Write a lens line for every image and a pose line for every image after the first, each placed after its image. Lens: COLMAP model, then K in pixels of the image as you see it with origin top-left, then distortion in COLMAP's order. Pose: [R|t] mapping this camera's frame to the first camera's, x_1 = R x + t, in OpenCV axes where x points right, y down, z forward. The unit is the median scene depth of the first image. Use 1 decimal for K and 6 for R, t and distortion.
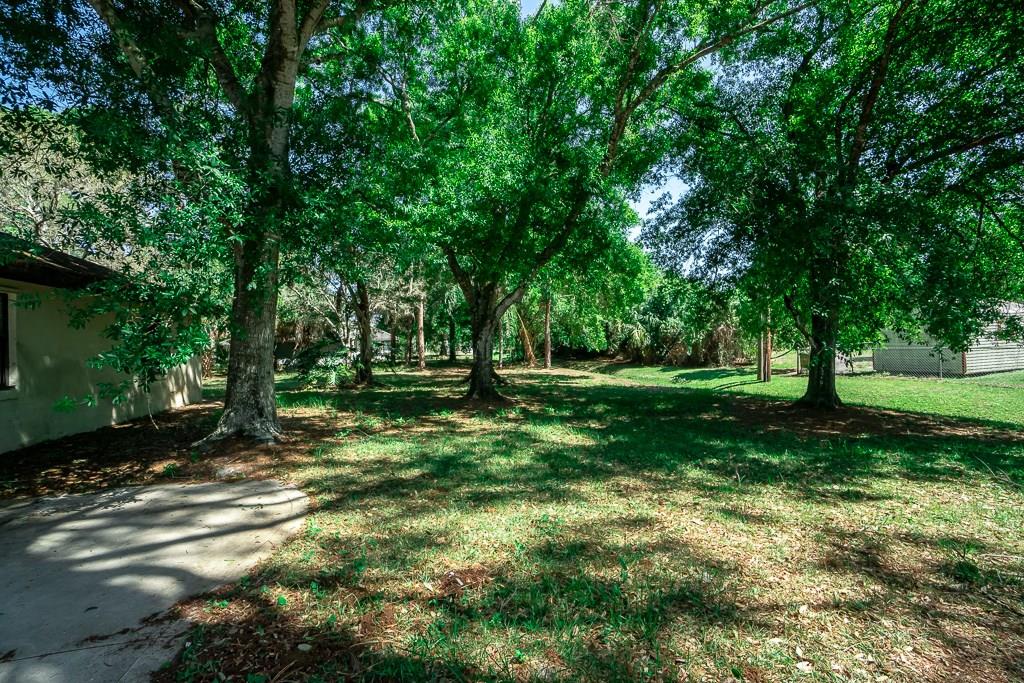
lens RADIAL K [[450.0, 0, 512.6], [0, 450.0, 344.1], [0, 0, 1]] dist [-0.059899, 0.021524]
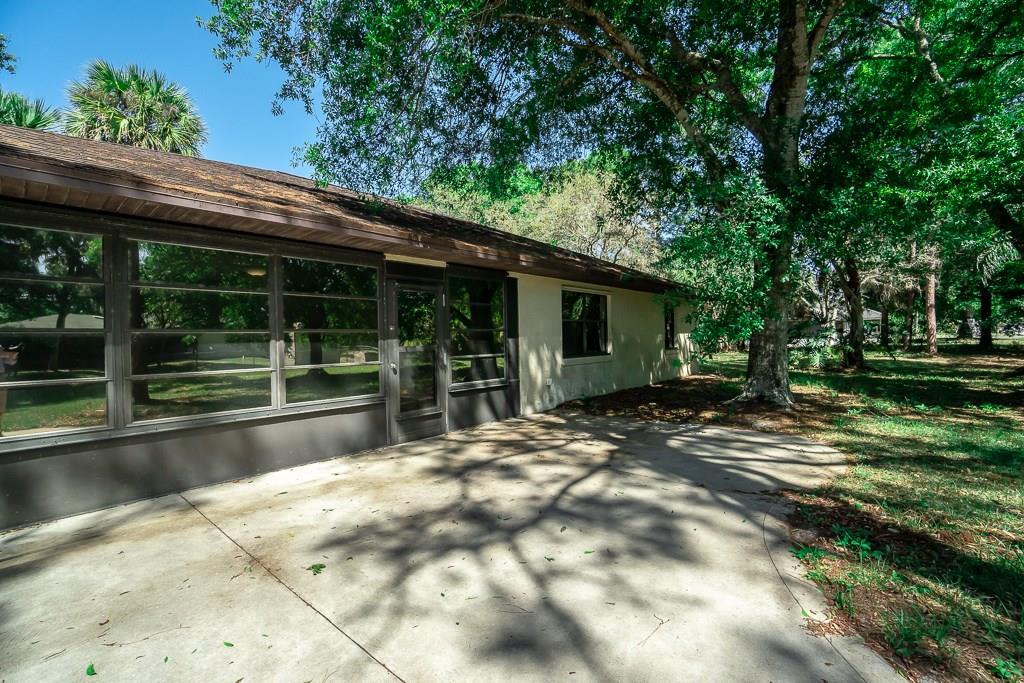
lens RADIAL K [[450.0, 0, 507.6], [0, 450.0, 339.1], [0, 0, 1]] dist [-0.059899, 0.021524]
pose [[0.570990, 0.018371, -0.820752, -0.006959], [0.008111, 0.999575, 0.028016, -0.003790], [0.820917, -0.022654, 0.570598, -0.248803]]
